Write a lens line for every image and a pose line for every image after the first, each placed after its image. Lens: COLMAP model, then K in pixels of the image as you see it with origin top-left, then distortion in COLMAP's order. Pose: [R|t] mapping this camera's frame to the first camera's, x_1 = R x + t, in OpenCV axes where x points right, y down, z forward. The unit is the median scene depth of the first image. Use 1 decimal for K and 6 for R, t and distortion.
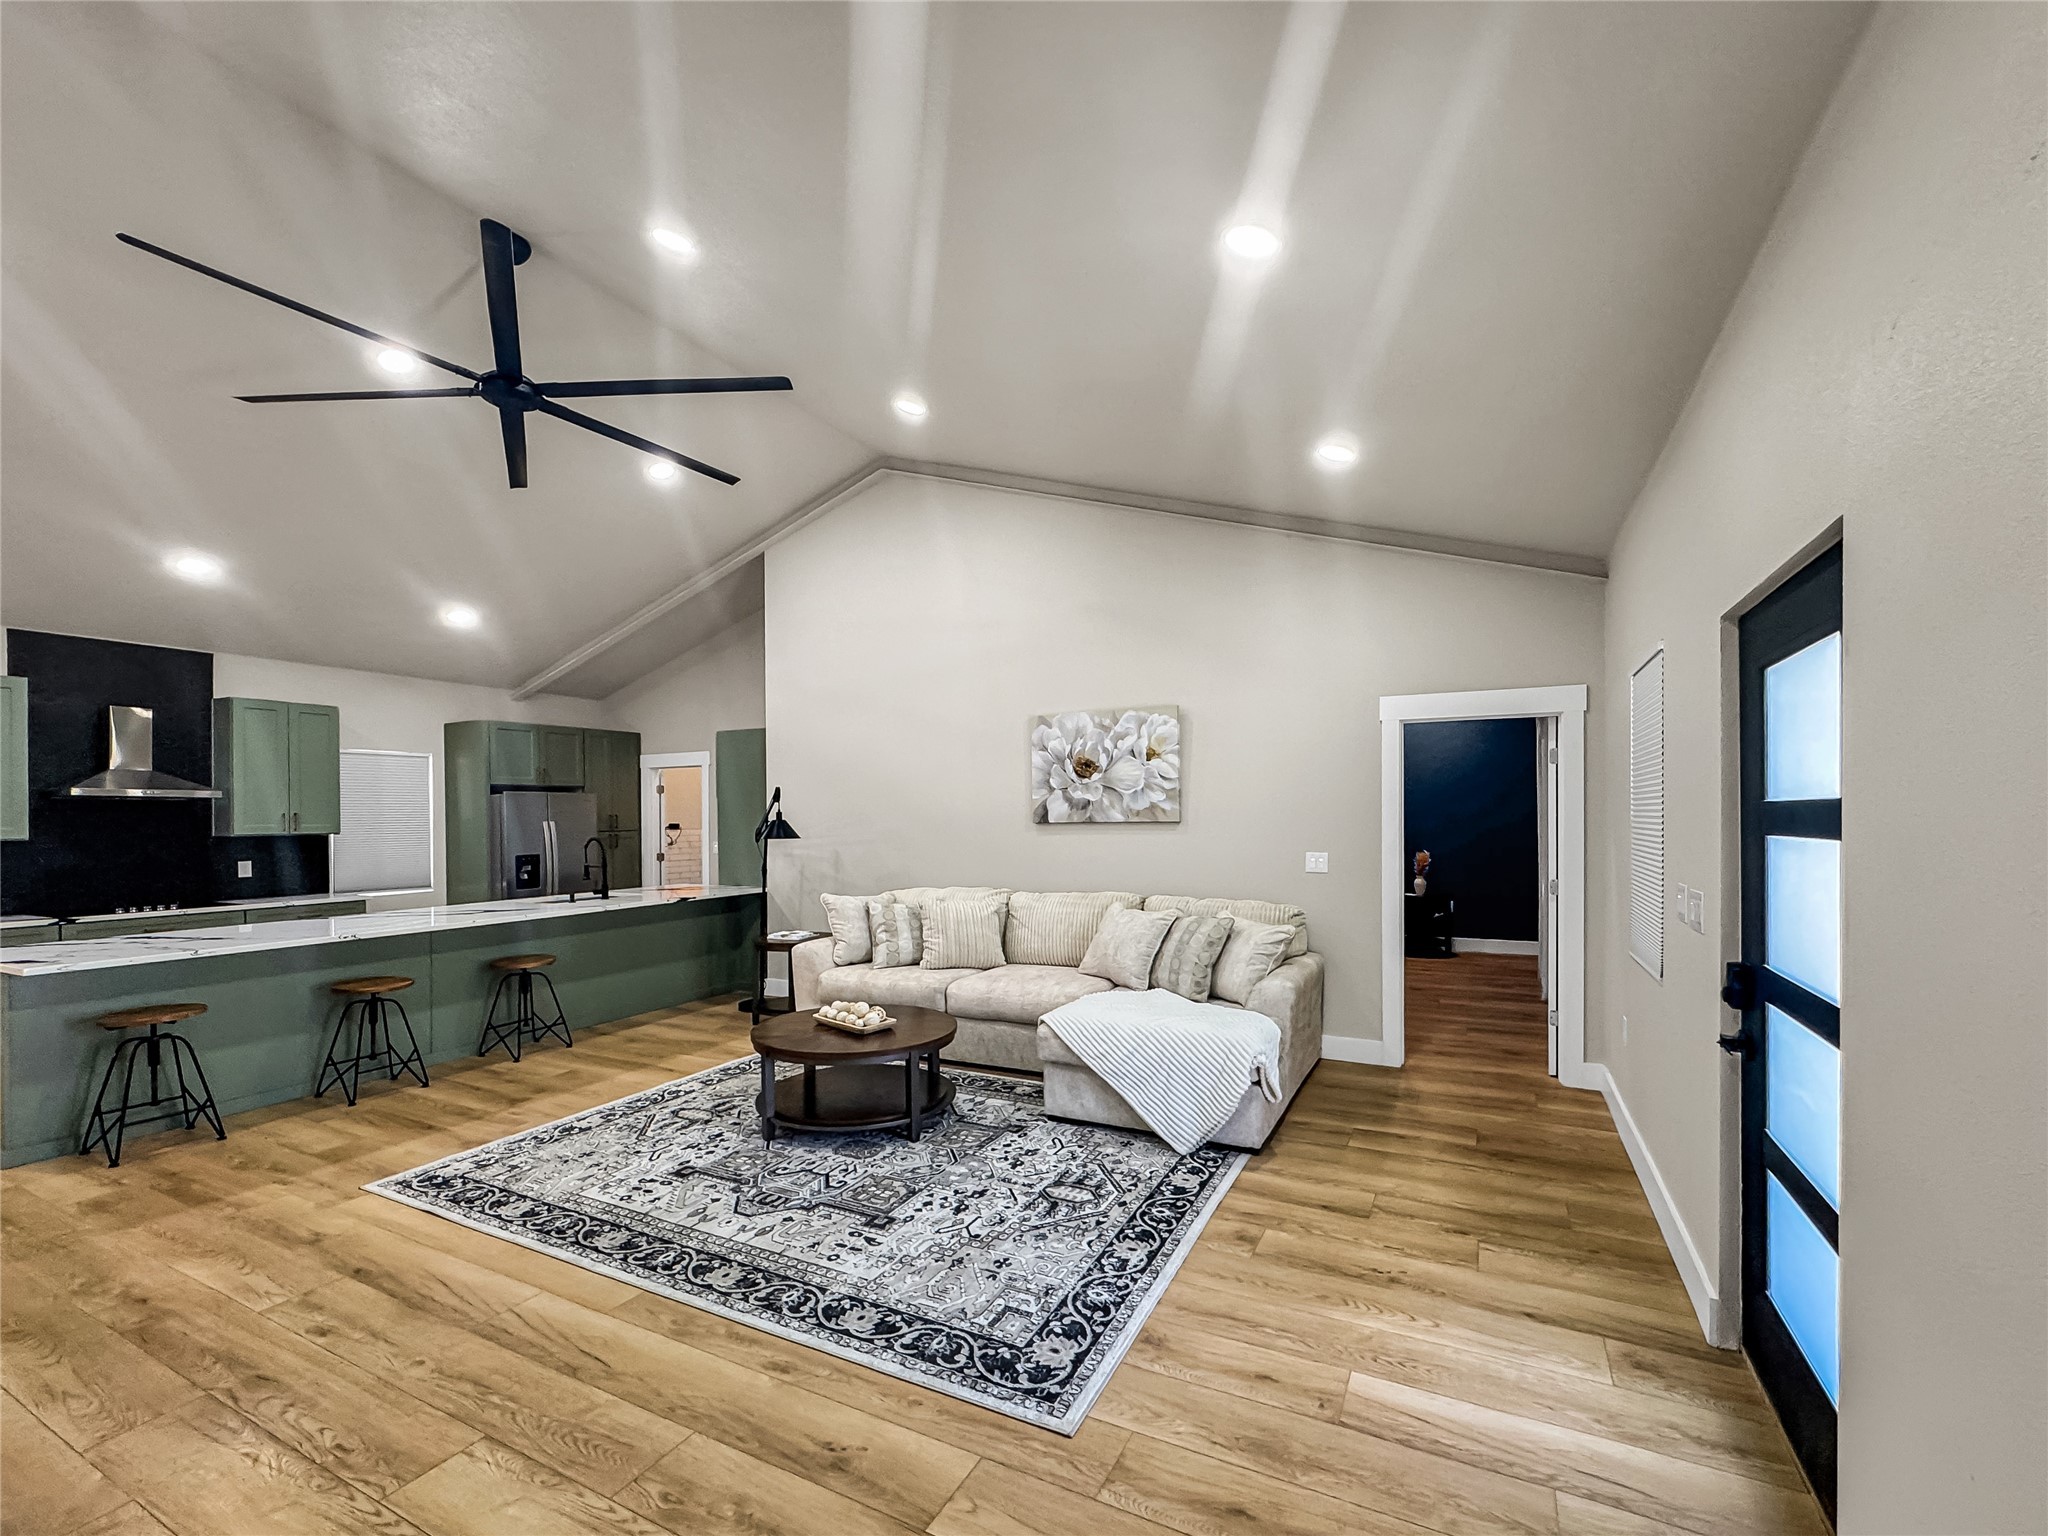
lens RADIAL K [[901.4, 0, 1017.1], [0, 901.4, 804.6], [0, 0, 1]] dist [-0.001025, 0.000132]
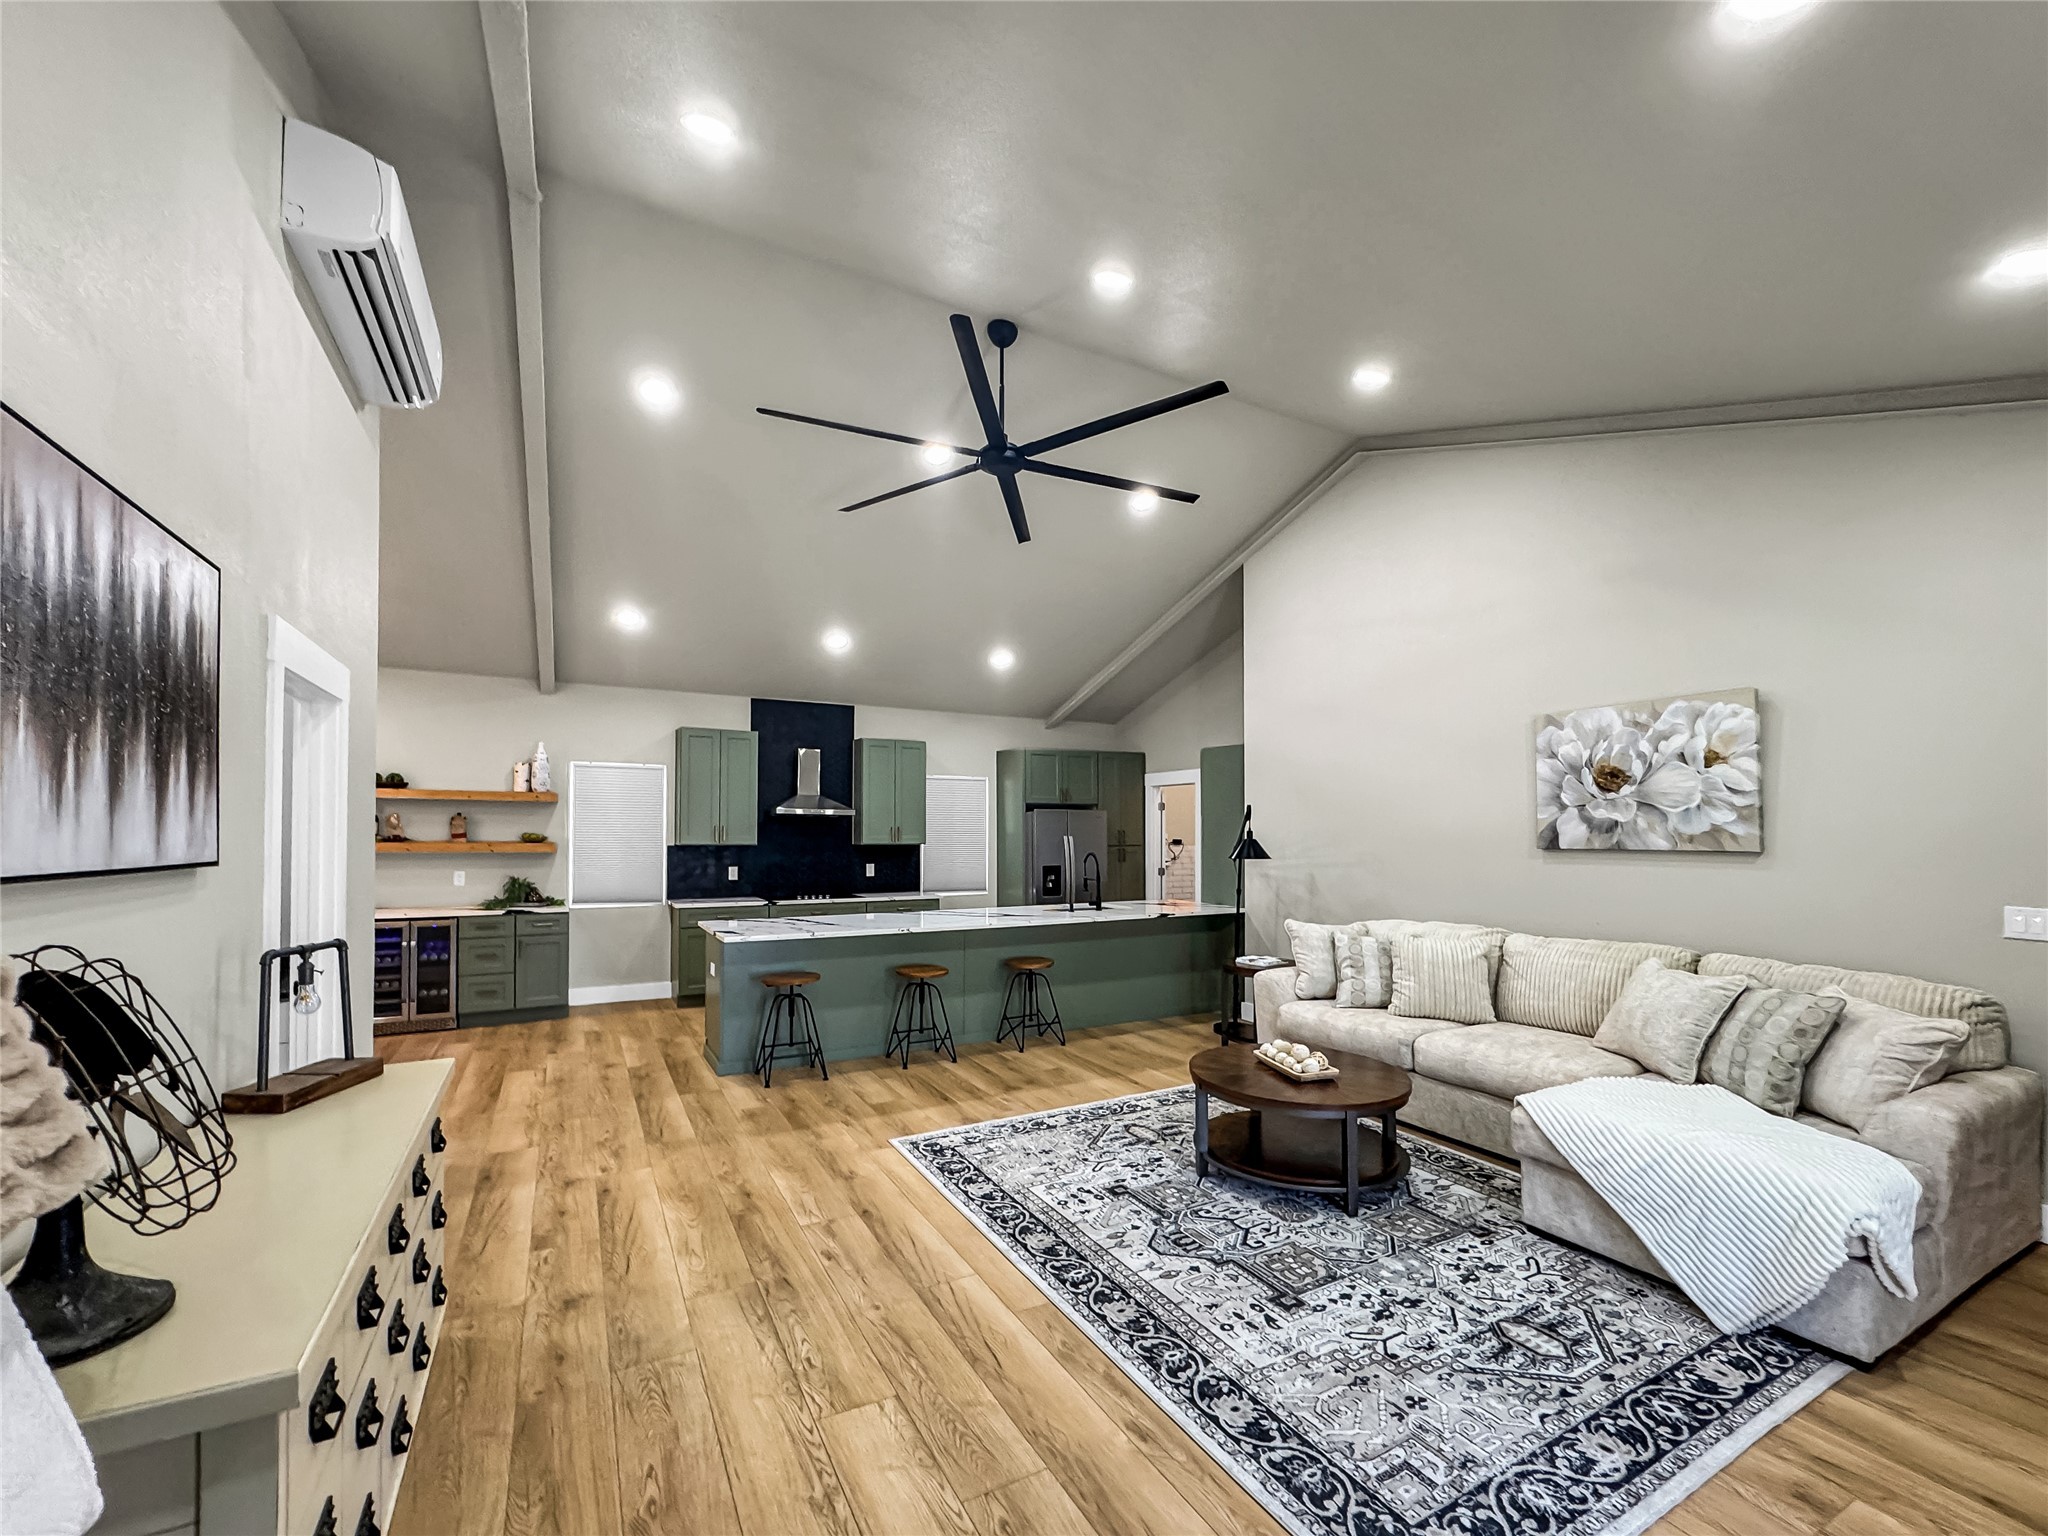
lens RADIAL K [[901.4, 0, 1017.1], [0, 901.4, 804.6], [0, 0, 1]] dist [-0.001025, 0.000132]
pose [[0.829181, -0.008337, -0.558919, 0.093481], [0.000599, 0.999901, -0.014027, -0.008901], [0.558981, 0.011297, 0.829104, 0.084456]]
